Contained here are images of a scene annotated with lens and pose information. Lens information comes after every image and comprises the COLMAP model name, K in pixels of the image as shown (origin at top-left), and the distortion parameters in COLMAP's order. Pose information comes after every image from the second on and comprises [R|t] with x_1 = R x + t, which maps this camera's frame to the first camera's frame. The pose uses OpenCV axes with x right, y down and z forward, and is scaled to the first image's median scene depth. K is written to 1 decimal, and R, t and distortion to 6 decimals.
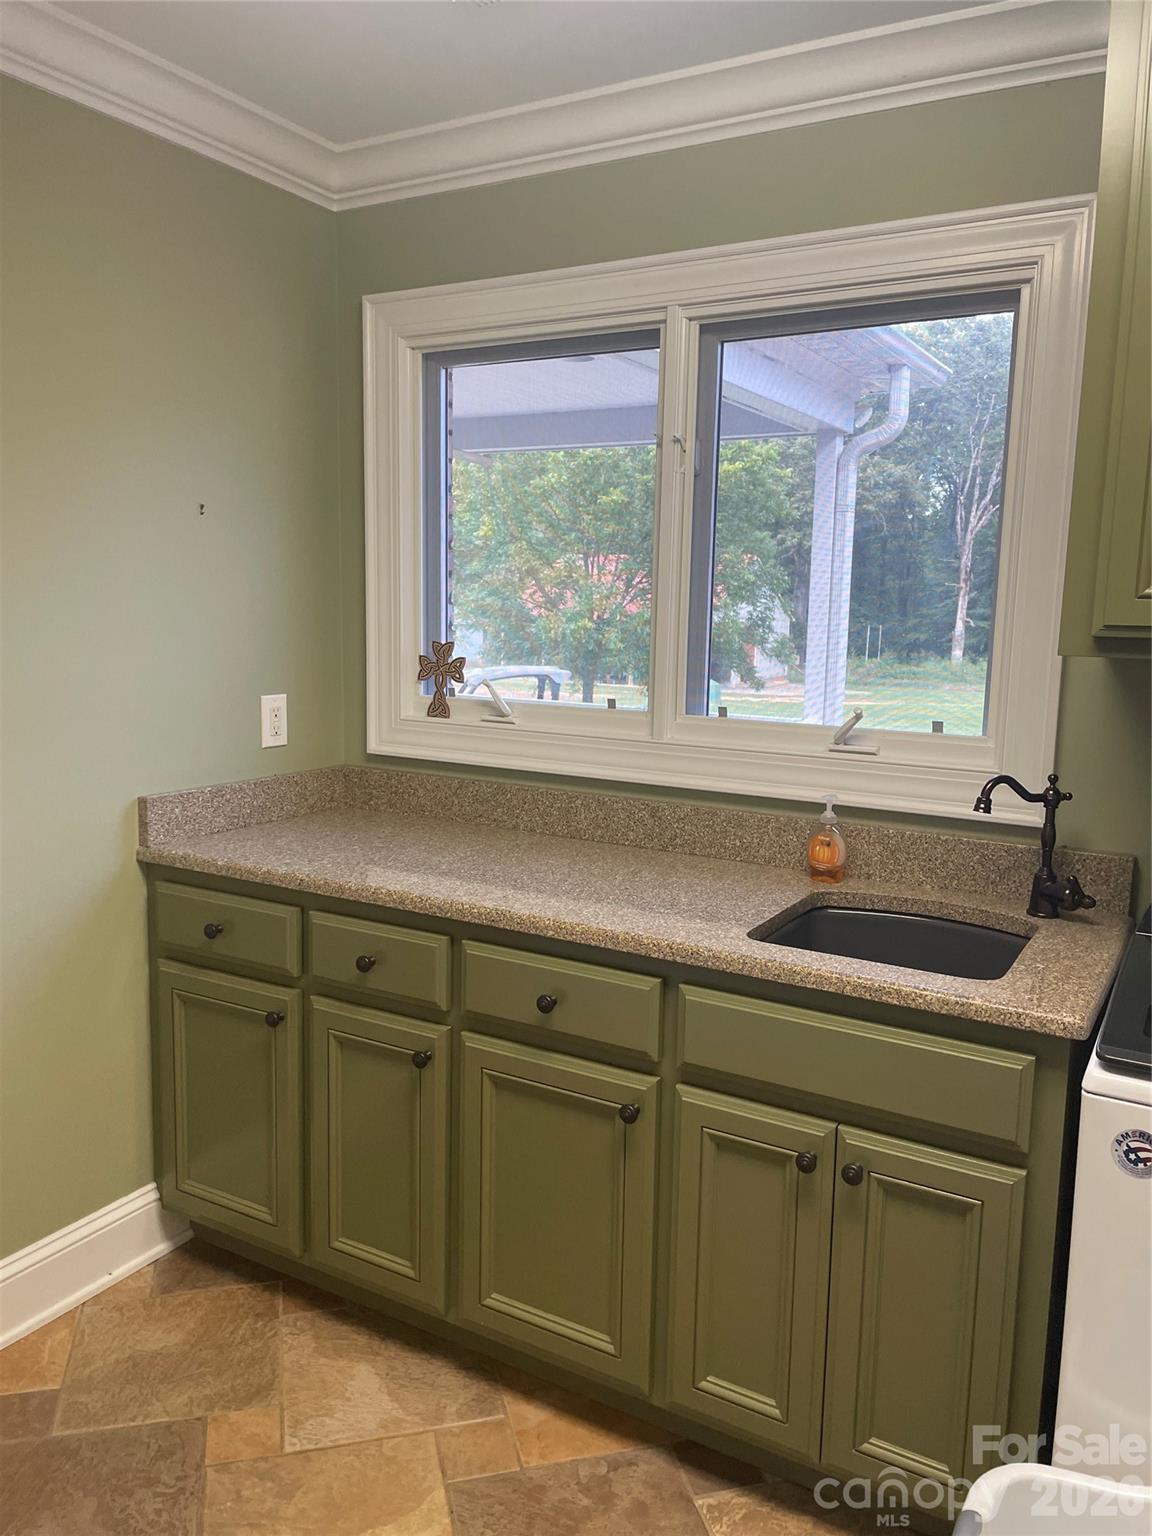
lens RADIAL K [[1160.2, 0, 574.0], [0, 1160.2, 763.3], [0, 0, 1]] dist [0.083734, -0.109400]
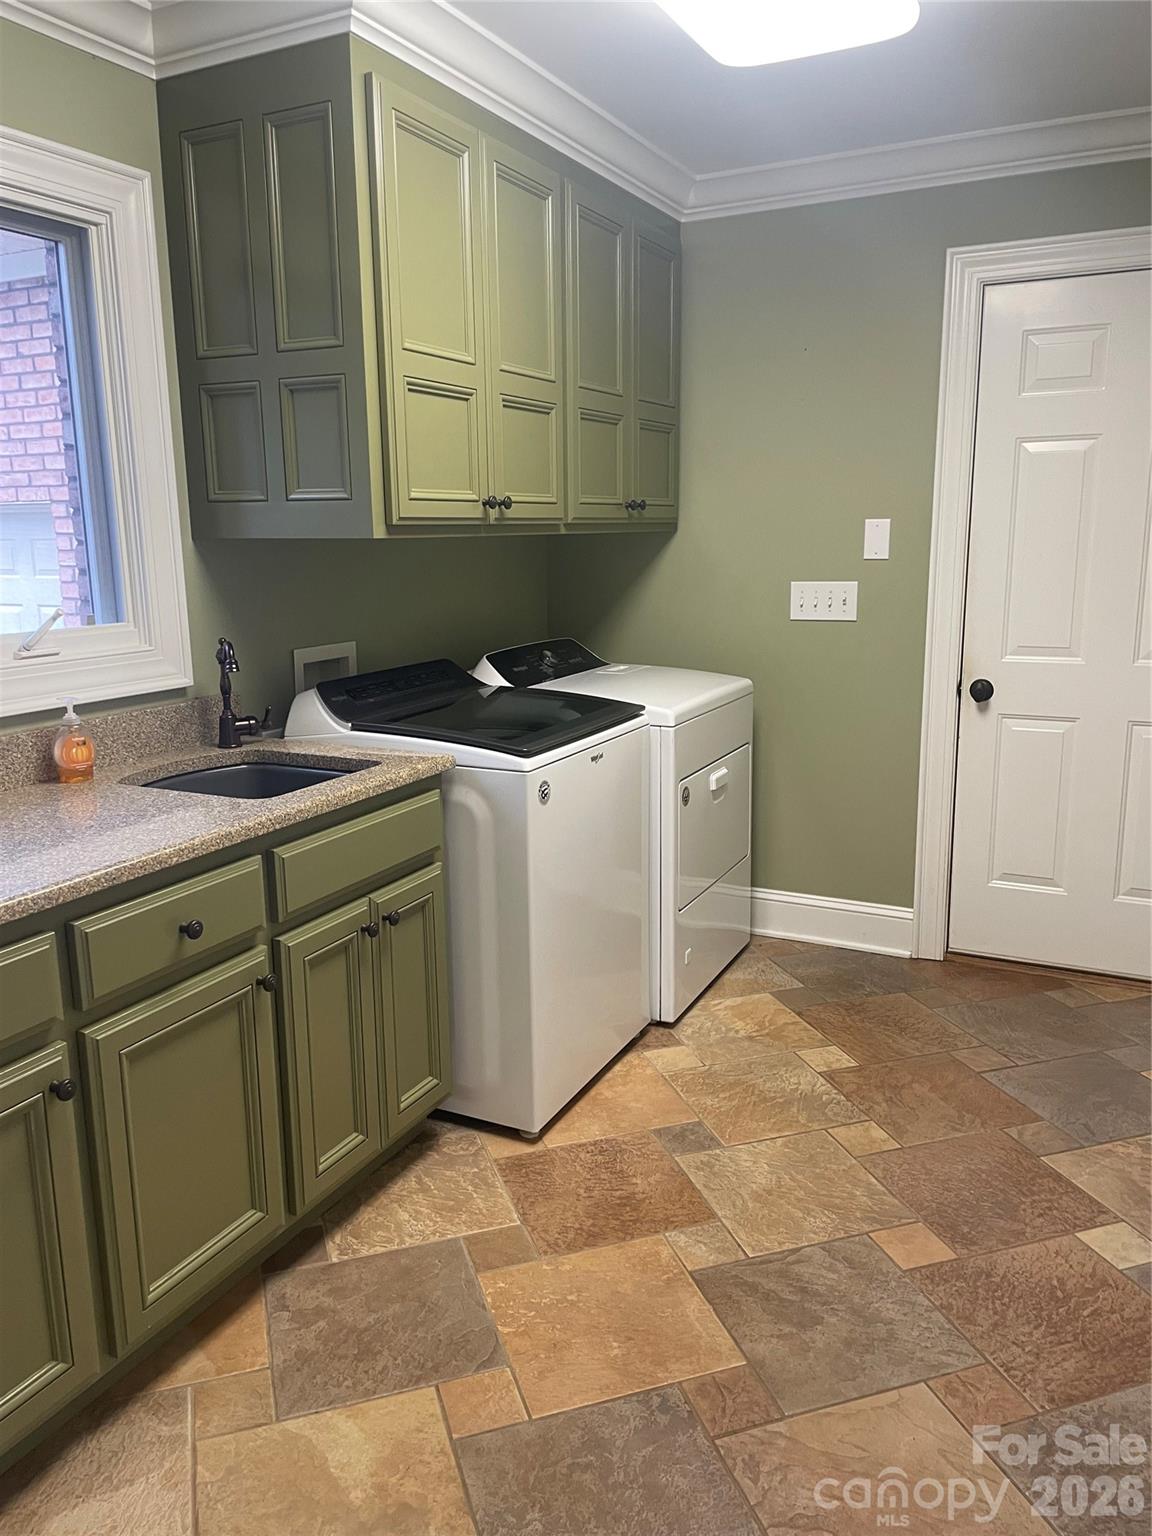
lens RADIAL K [[1160.2, 0, 575.2], [0, 1160.2, 768.6], [0, 0, 1]] dist [0.083734, -0.109400]
pose [[-0.061808, -0.224092, 0.972606, -0.875612], [0.152674, 0.960878, 0.231092, -0.087885], [-0.986342, 0.162775, -0.025177, 0.638988]]
